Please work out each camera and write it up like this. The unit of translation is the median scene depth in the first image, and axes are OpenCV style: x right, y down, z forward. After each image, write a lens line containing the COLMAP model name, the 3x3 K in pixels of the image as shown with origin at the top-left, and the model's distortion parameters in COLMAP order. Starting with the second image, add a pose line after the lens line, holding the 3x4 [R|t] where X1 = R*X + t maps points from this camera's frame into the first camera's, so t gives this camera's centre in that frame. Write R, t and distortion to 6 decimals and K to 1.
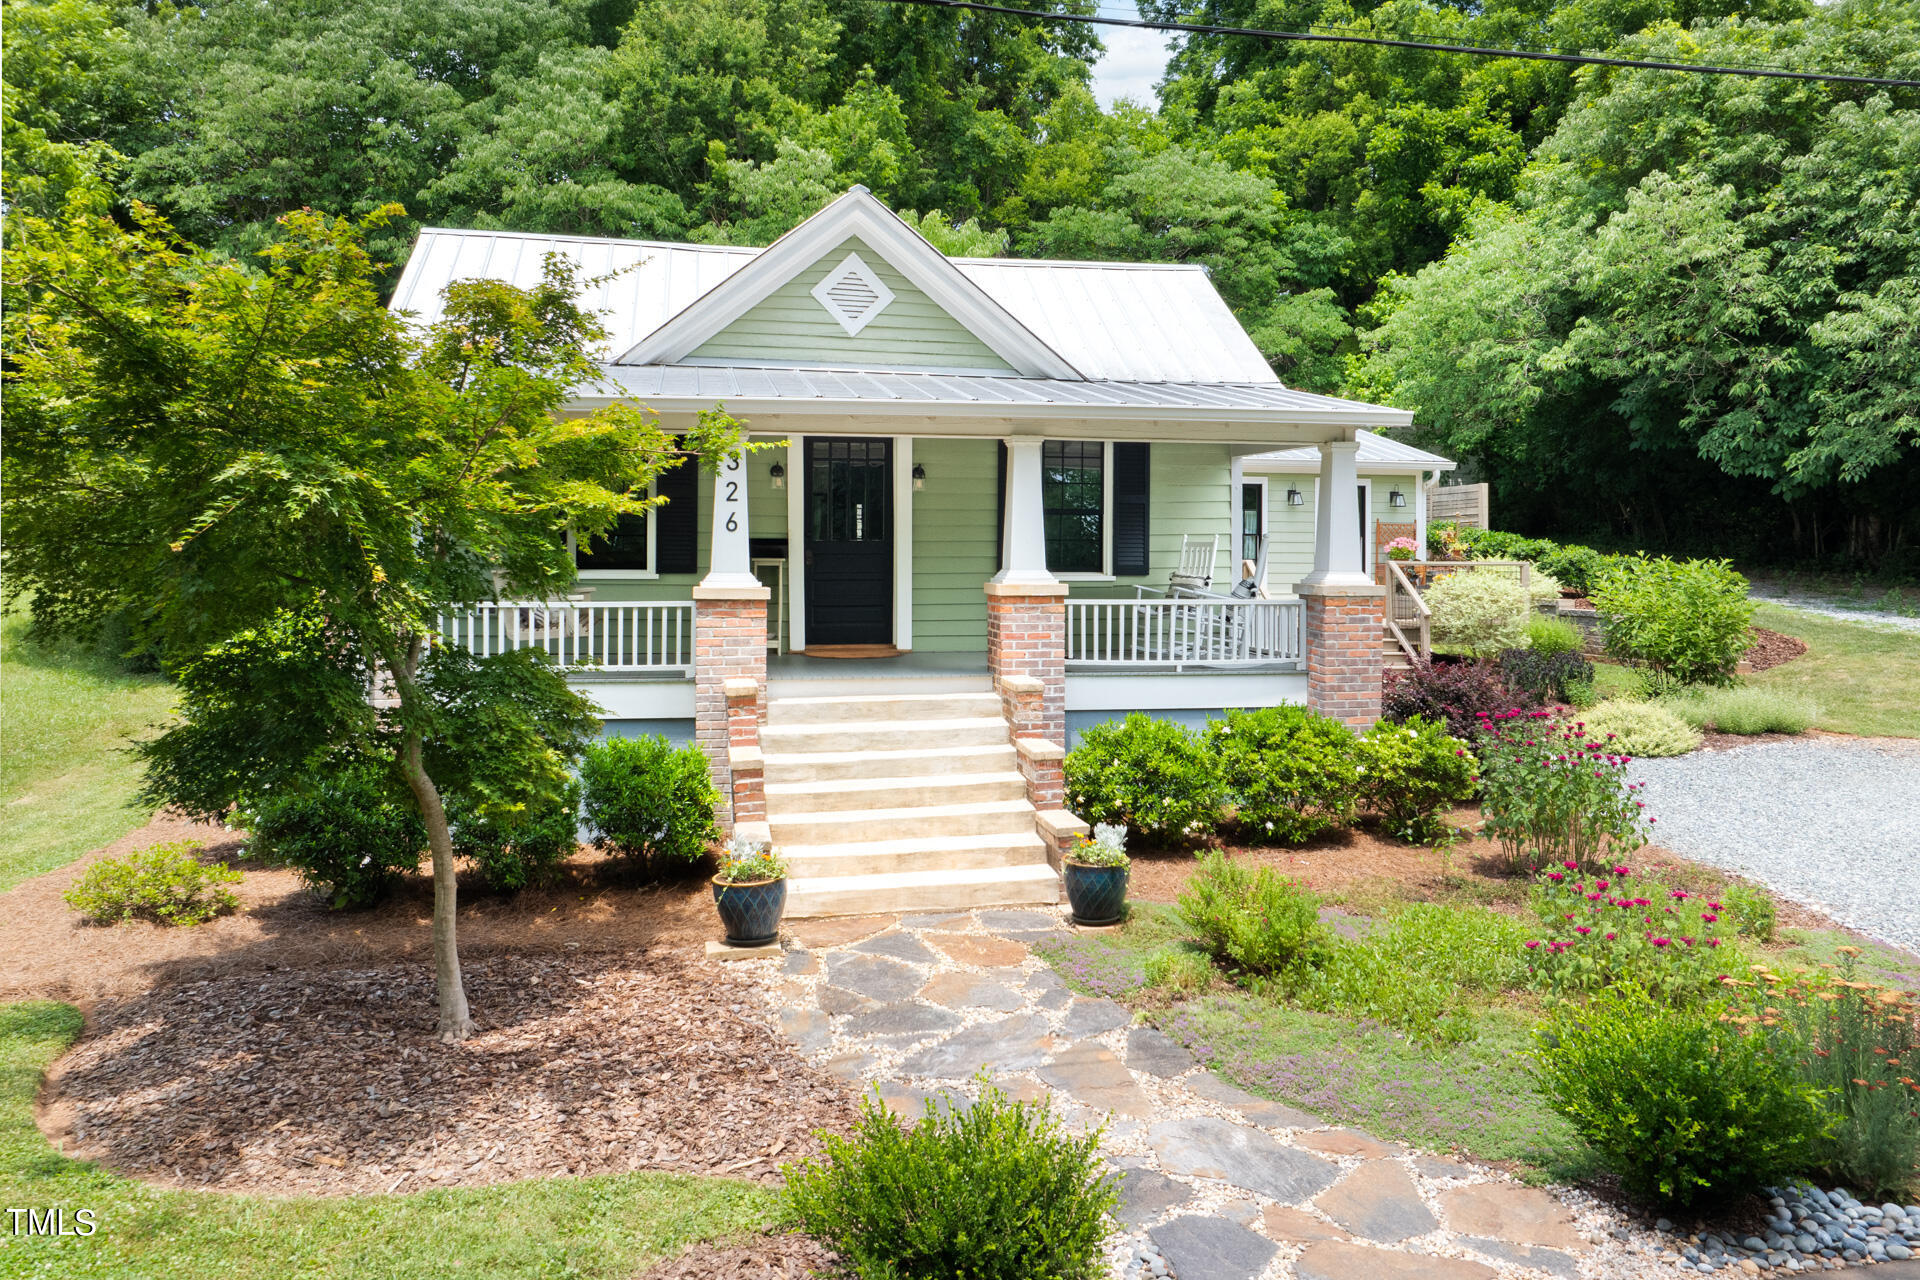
lens RADIAL K [[1328.2, 0, 960.0], [0, 1328.2, 640.0], [0, 0, 1]] dist [-0.033076, 0.001260]
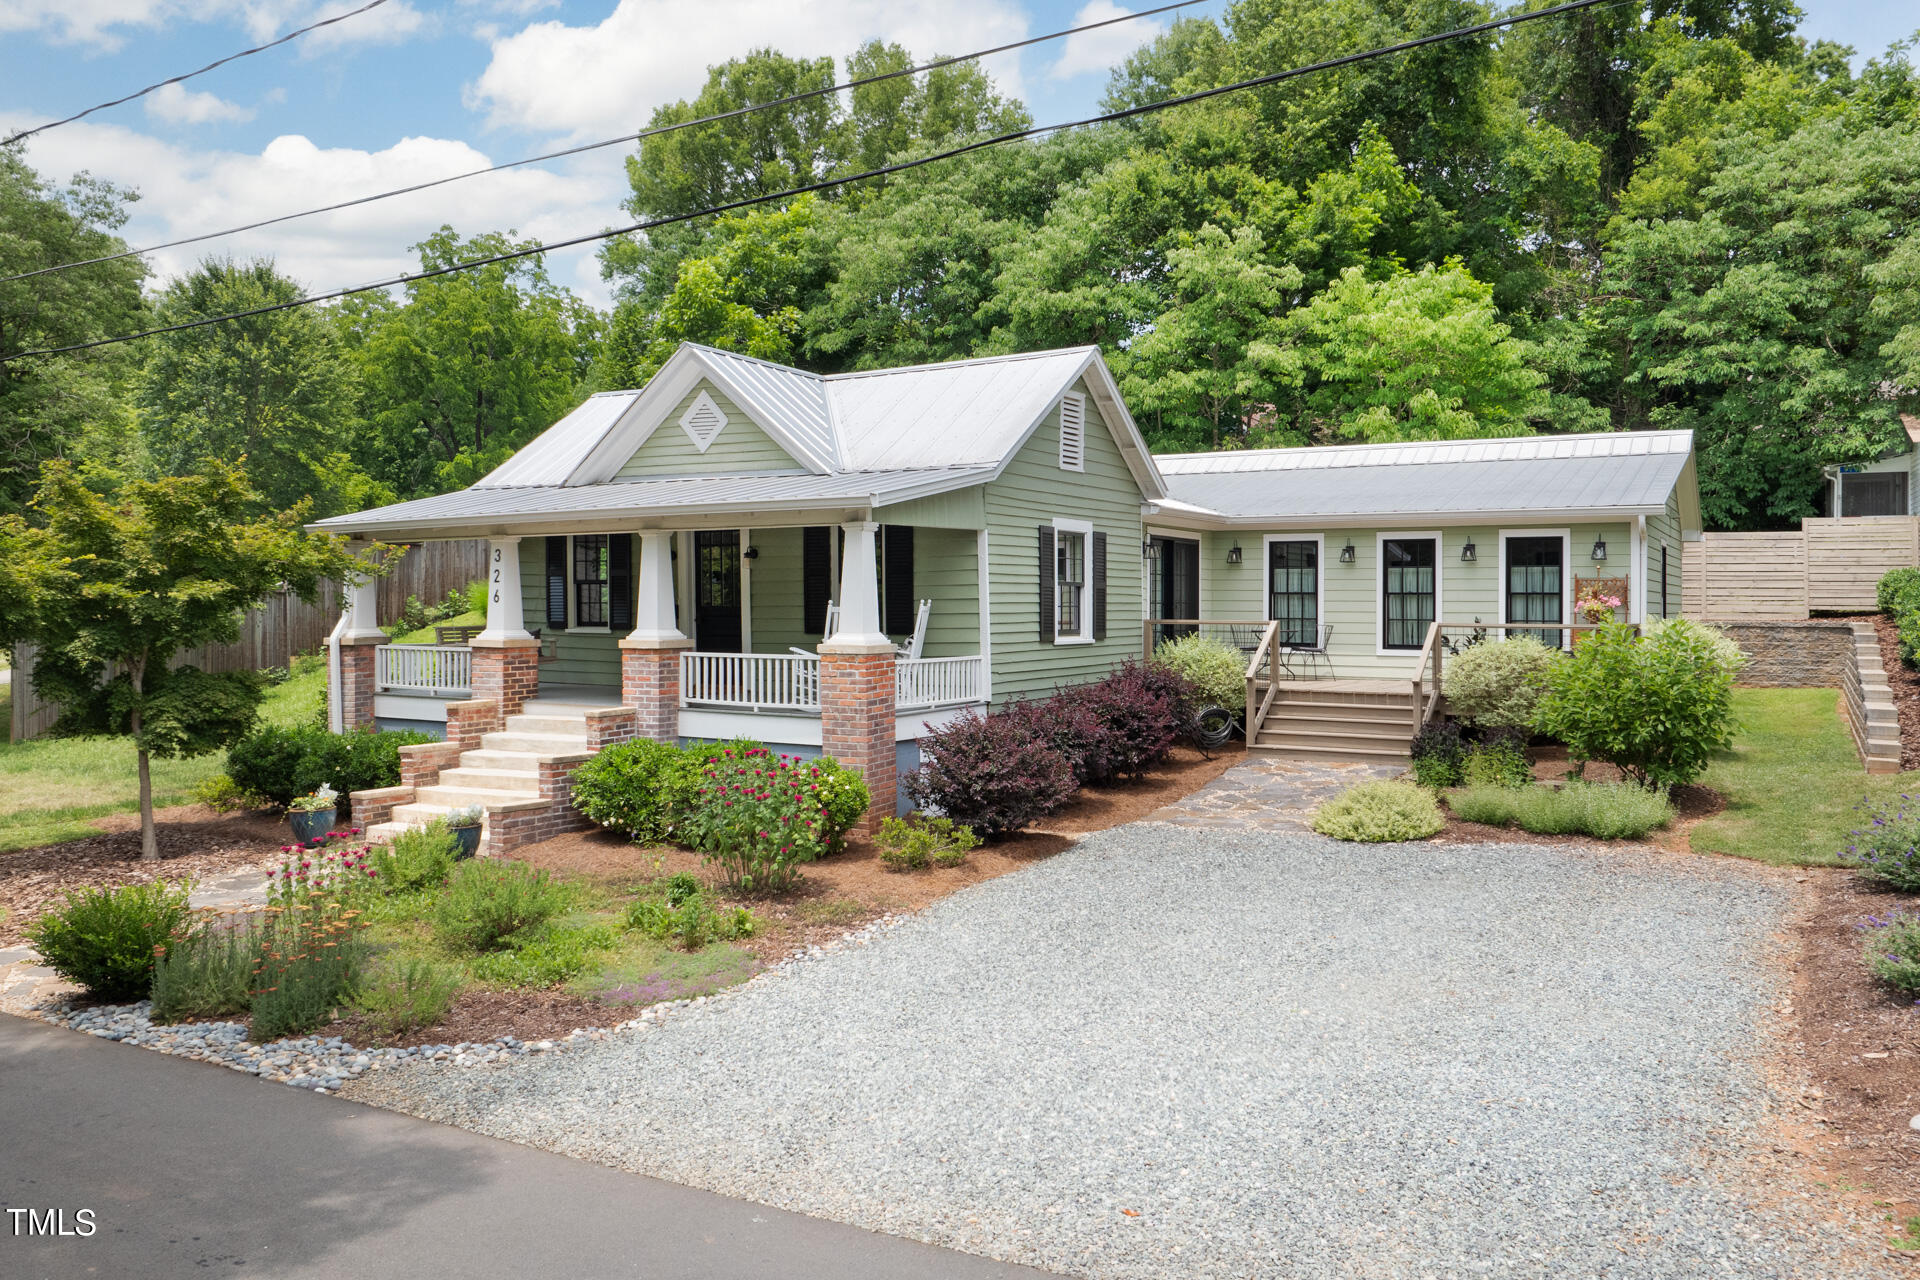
lens RADIAL K [[1328.2, 0, 960.0], [0, 1328.2, 640.0], [0, 0, 1]] dist [-0.033076, 0.001260]
pose [[0.782358, 0.013821, -0.622676, 0.956608], [-0.039148, 0.998868, -0.027017, -0.015173], [0.621597, 0.045513, 0.782014, 0.128525]]
